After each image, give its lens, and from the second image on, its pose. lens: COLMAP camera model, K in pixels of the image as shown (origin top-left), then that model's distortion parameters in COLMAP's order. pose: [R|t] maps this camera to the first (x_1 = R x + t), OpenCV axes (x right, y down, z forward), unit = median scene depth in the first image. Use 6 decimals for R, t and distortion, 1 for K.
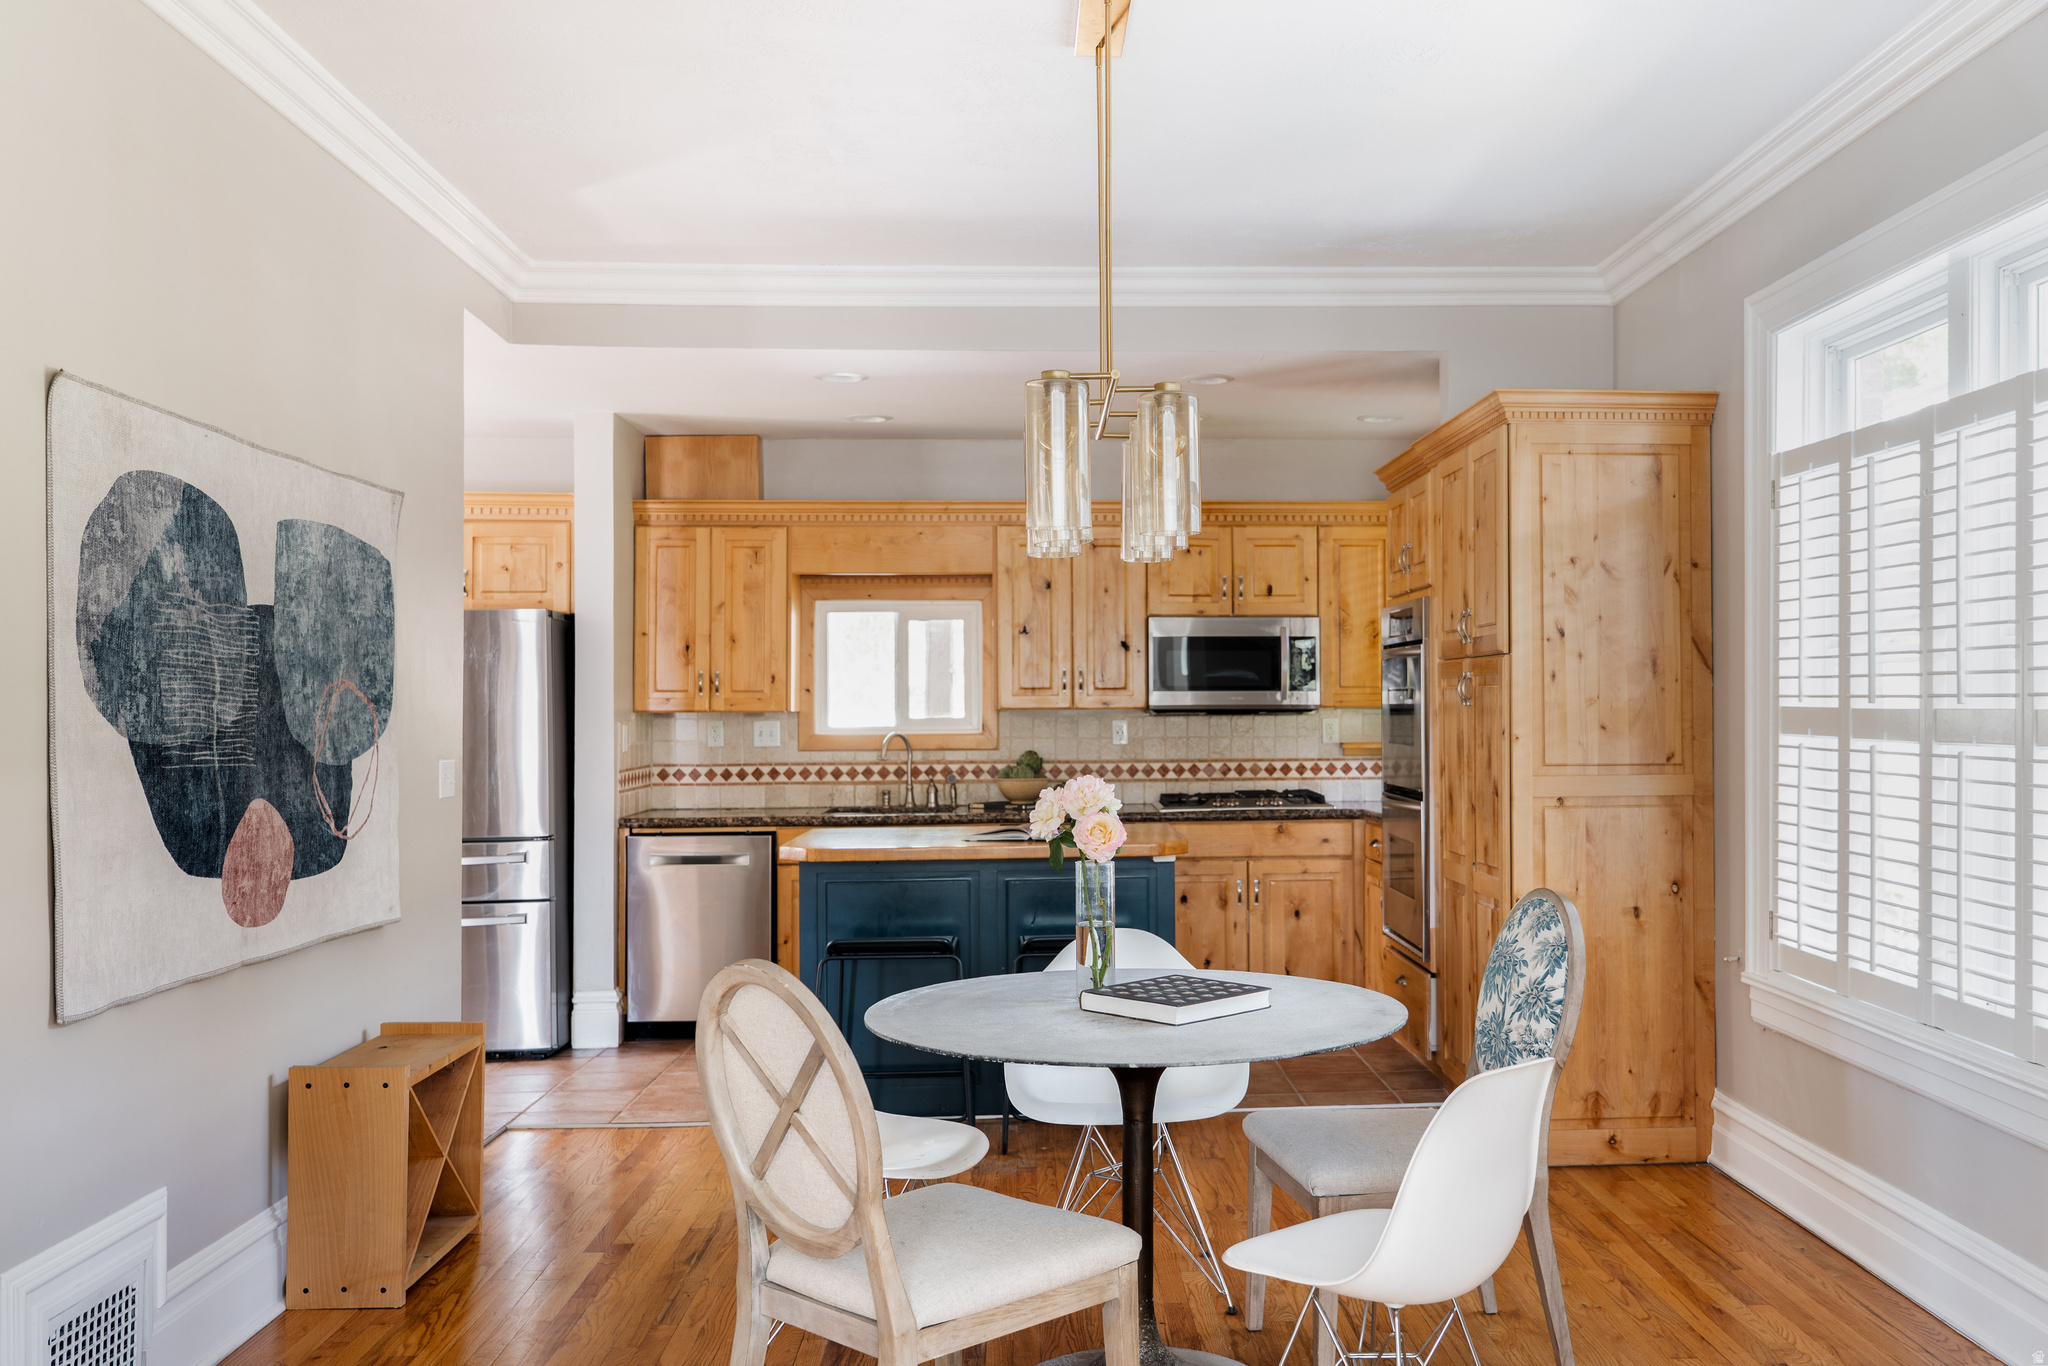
lens RADIAL K [[1813.0, 0, 1026.2], [0, 1813.0, 688.2], [0, 0, 1]] dist [-0.003218, -0.000136]
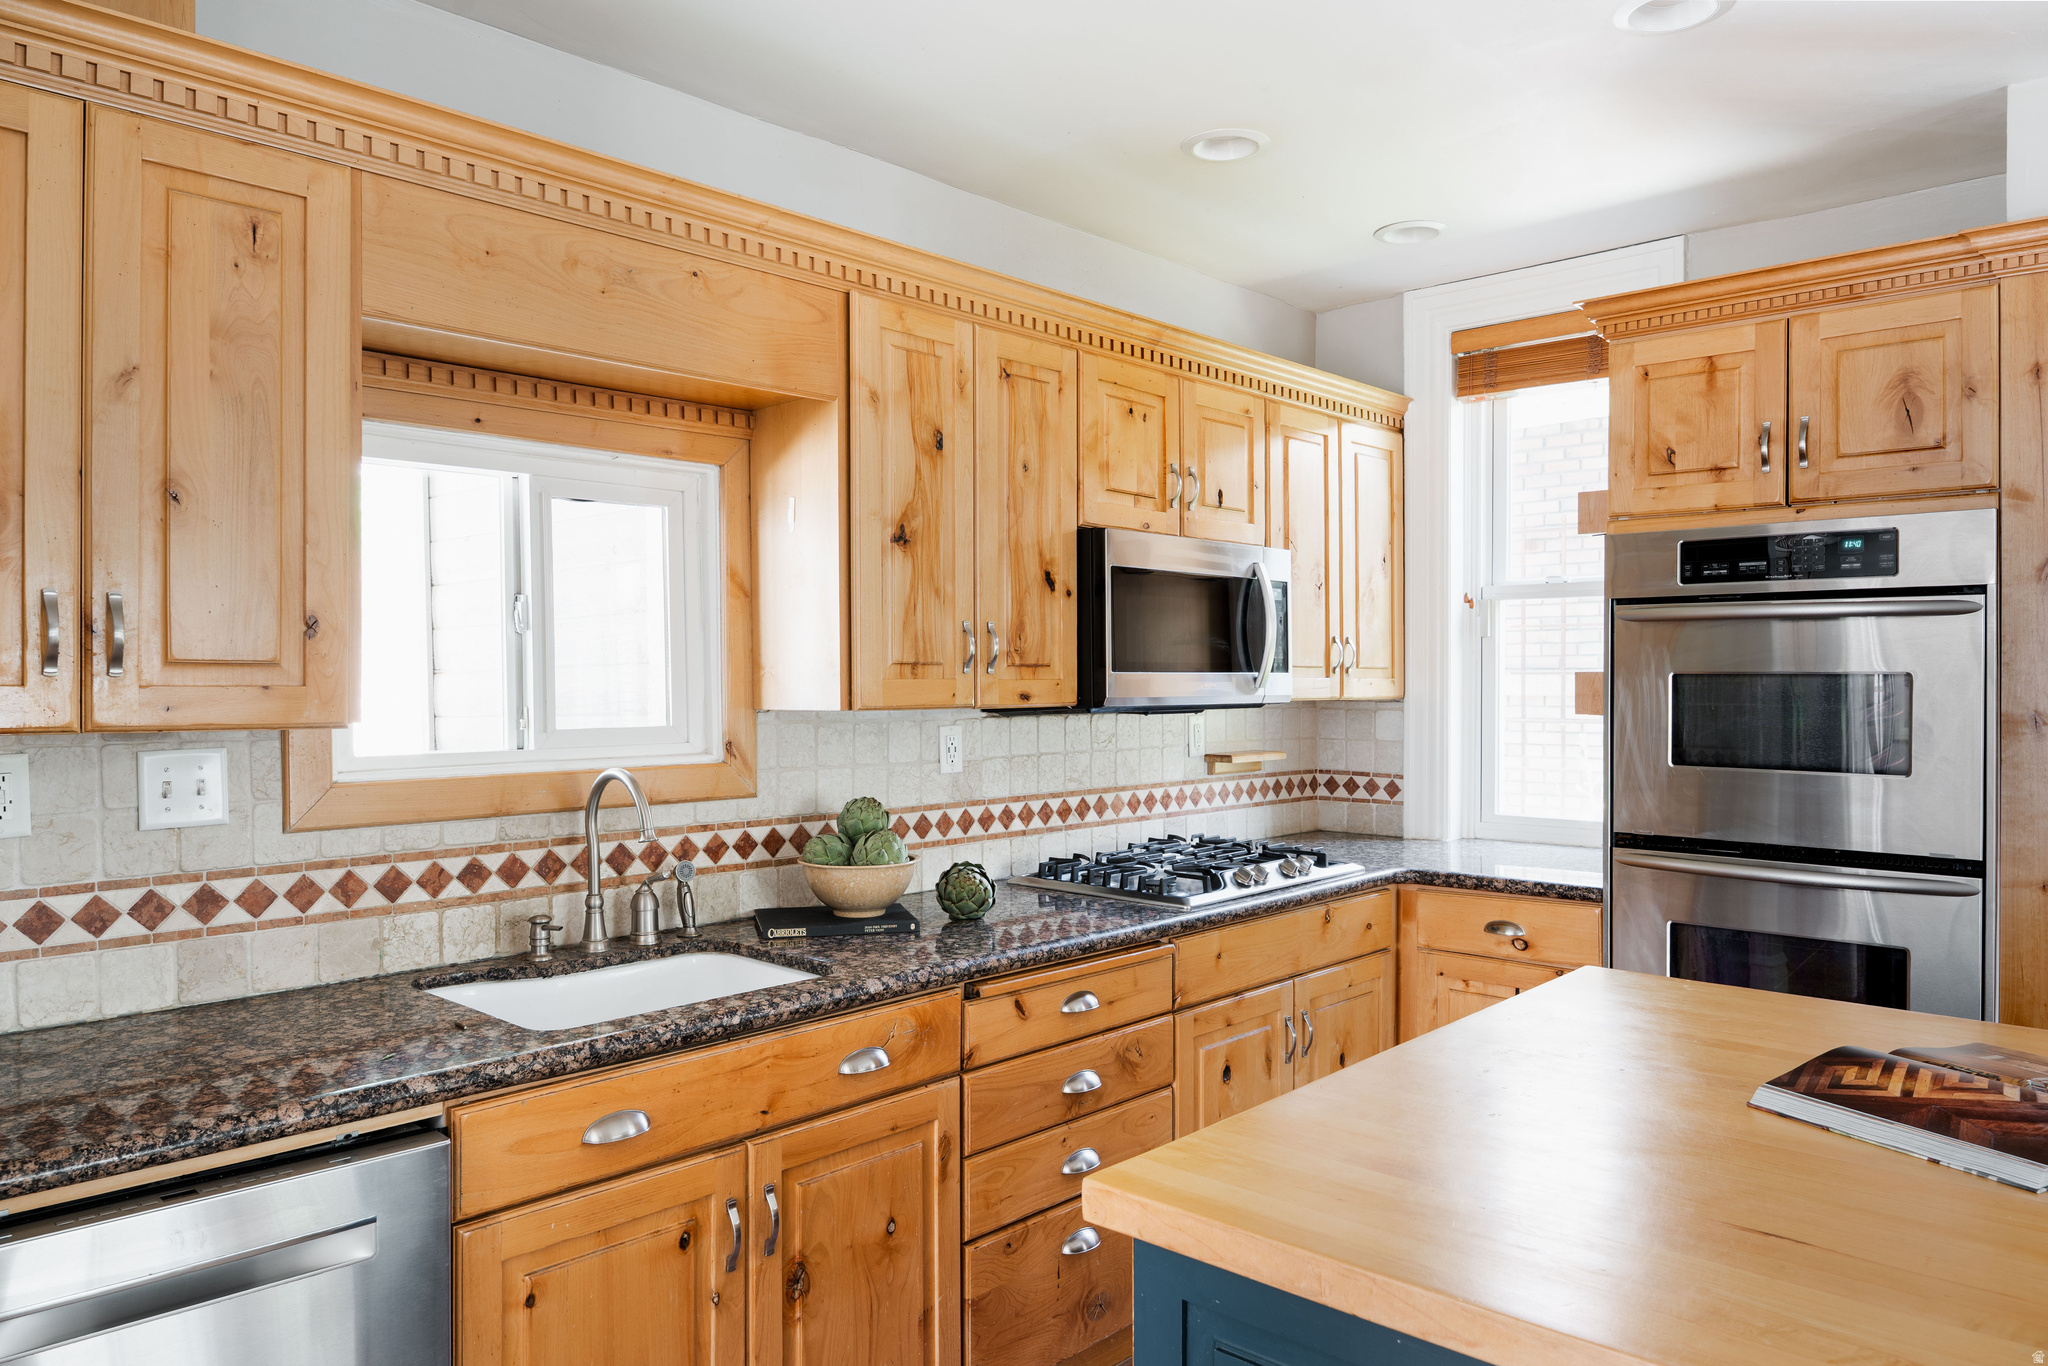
lens RADIAL K [[1397.5, 0, 1019.4], [0, 1397.5, 682.5], [0, 0, 1]] dist [0.005302, 0.001233]
pose [[0.700518, 0.000706, 0.713635, -0.220974], [-0.005982, 0.999970, 0.004882, 0.002928], [-0.713610, -0.007688, 0.700501, 0.704048]]
